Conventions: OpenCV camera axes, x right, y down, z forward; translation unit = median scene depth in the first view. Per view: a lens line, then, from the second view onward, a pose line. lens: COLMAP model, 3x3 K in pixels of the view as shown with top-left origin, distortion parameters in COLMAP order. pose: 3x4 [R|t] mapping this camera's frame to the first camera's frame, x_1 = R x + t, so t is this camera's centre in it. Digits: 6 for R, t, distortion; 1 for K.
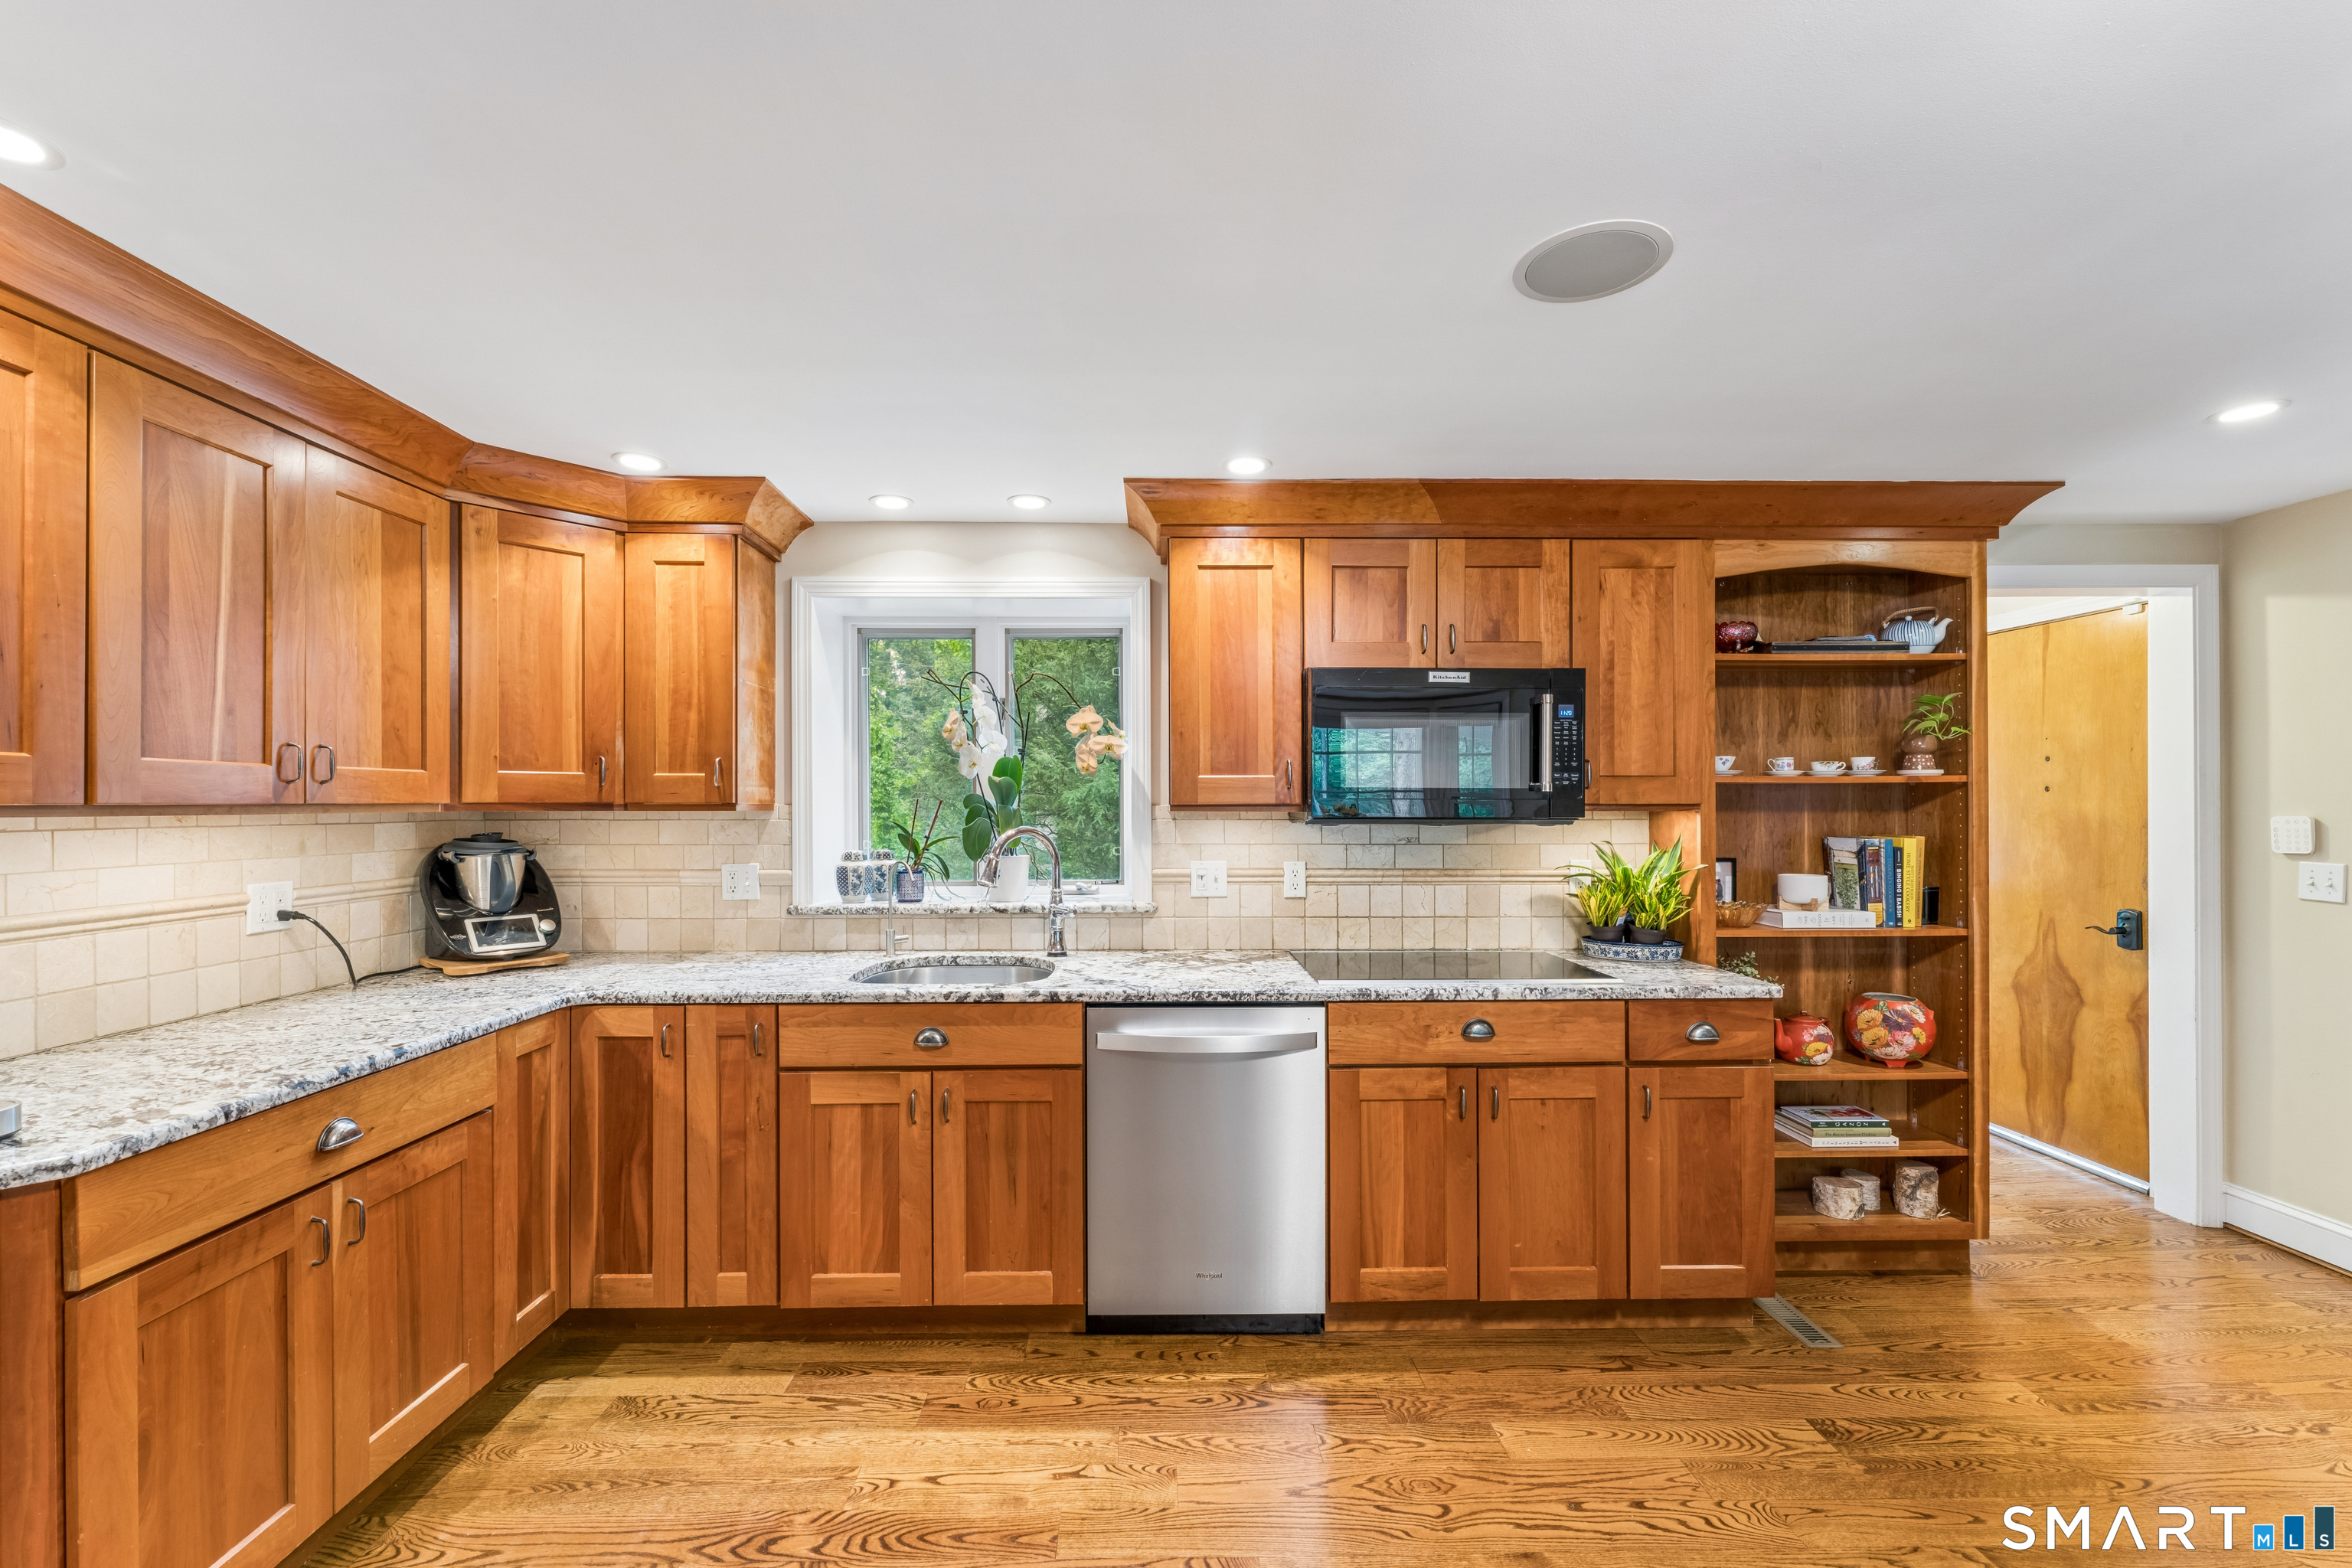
lens RADIAL K [[1020.6, 0, 1172.5], [0, 1020.6, 803.4], [0, 0, 1]] dist [-0.000769, -0.001184]
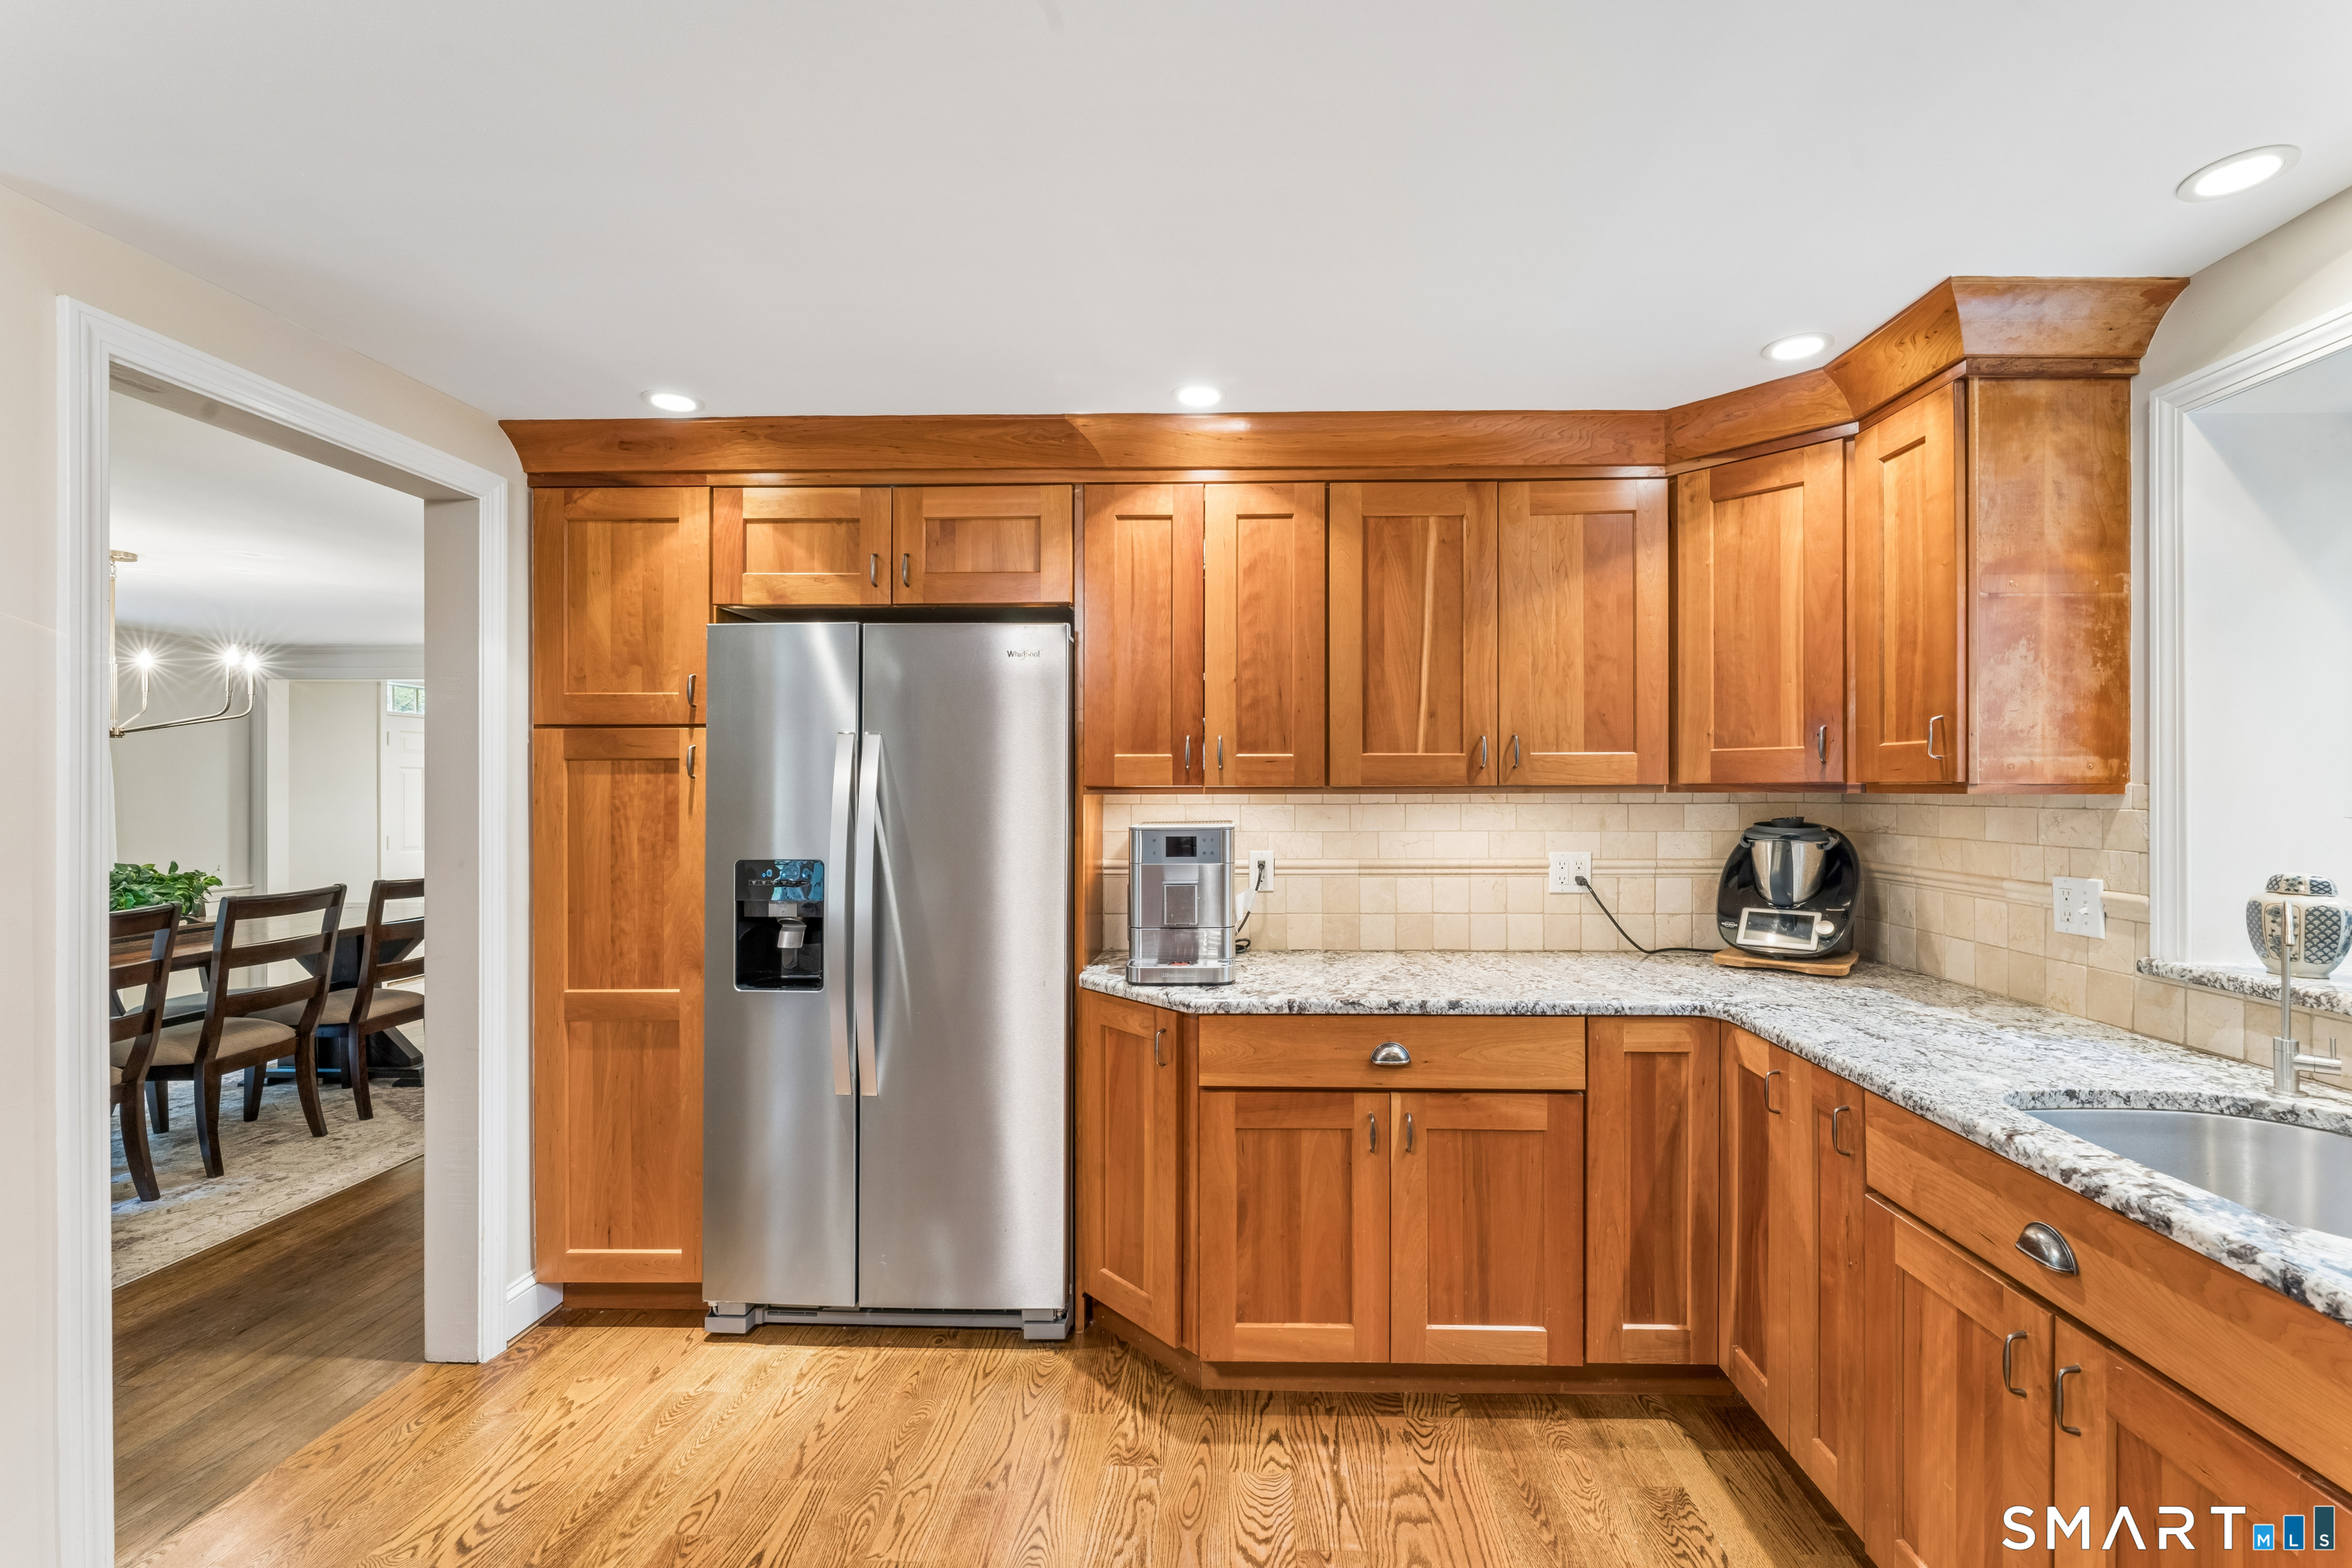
lens RADIAL K [[1020.6, 0, 1252.2], [0, 1020.6, 789.2], [0, 0, 1]] dist [-0.000769, -0.001184]
pose [[-0.066831, 0.001955, -0.997762, 0.312300], [0.003209, 0.999993, 0.001745, 0.001667], [0.997759, -0.003085, -0.066837, 0.686047]]
